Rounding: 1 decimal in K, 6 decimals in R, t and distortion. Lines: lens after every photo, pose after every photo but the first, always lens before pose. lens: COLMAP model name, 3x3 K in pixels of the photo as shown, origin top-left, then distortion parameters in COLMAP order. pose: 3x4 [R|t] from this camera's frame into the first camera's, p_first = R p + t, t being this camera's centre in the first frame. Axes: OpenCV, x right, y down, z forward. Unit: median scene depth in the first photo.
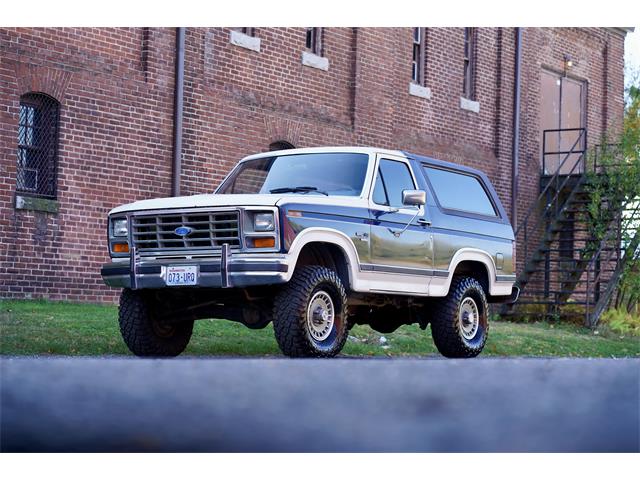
lens RADIAL K [[1529.6, 0, 320.0], [0, 1529.6, 240.0], [0, 0, 1]] dist [0.070062, -1.911600]
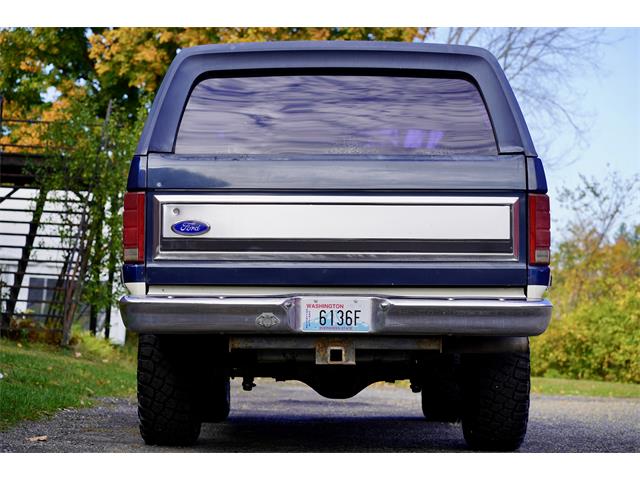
lens RADIAL K [[1529.6, 0, 320.0], [0, 1529.6, 240.0], [0, 0, 1]] dist [0.070062, -1.911600]
pose [[0.810760, 0.058128, 0.582486, -0.242807], [-0.060948, 0.998032, -0.014764, 0.007178], [-0.582198, -0.023532, 0.812707, 0.377096]]
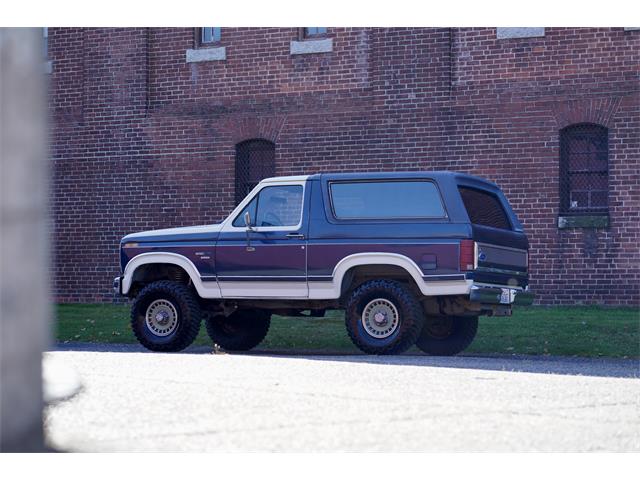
lens RADIAL K [[1529.6, 0, 320.0], [0, 1529.6, 240.0], [0, 0, 1]] dist [0.070062, -1.911600]
pose [[0.118770, -0.062628, -0.990945, 0.888493], [0.053116, 0.996981, -0.056643, 0.042716], [0.991500, -0.045907, 0.121738, 0.647955]]
